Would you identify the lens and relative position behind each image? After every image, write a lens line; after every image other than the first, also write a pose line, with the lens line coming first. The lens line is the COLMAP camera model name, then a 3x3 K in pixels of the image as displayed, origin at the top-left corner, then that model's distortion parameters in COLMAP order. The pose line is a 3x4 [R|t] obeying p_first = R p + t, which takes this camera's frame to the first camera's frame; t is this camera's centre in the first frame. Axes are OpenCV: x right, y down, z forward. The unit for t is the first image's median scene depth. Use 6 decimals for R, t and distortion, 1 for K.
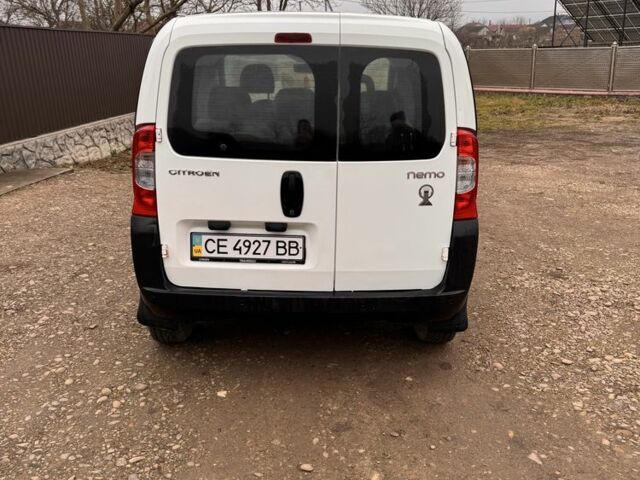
lens RADIAL K [[589.1, 0, 320.0], [0, 589.1, 240.0], [0, 0, 1]] dist [0.186408, -0.361241]
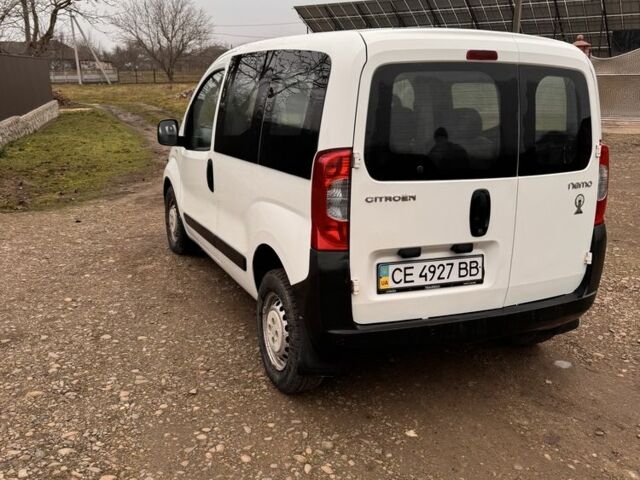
lens RADIAL K [[588.0, 0, 320.0], [0, 588.0, 240.0], [0, 0, 1]] dist [0.151472, -0.269530]
pose [[0.917116, -0.095186, 0.387088, -0.652288], [0.107013, 0.994216, -0.009062, -0.050705], [-0.383987, 0.049735, 0.921998, 0.193197]]
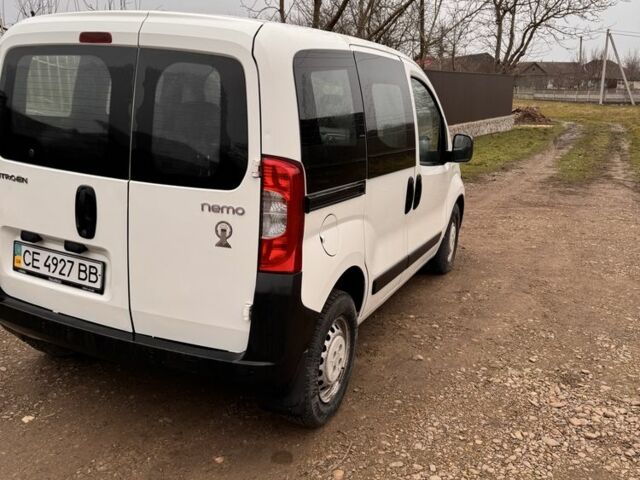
lens RADIAL K [[589.1, 0, 320.0], [0, 589.1, 240.0], [0, 0, 1]] dist [0.186408, -0.361241]
pose [[0.907942, 0.136877, -0.396114, 0.604138], [-0.157442, 0.987332, -0.019705, -0.071525], [0.388398, 0.080257, 0.917990, 0.311722]]
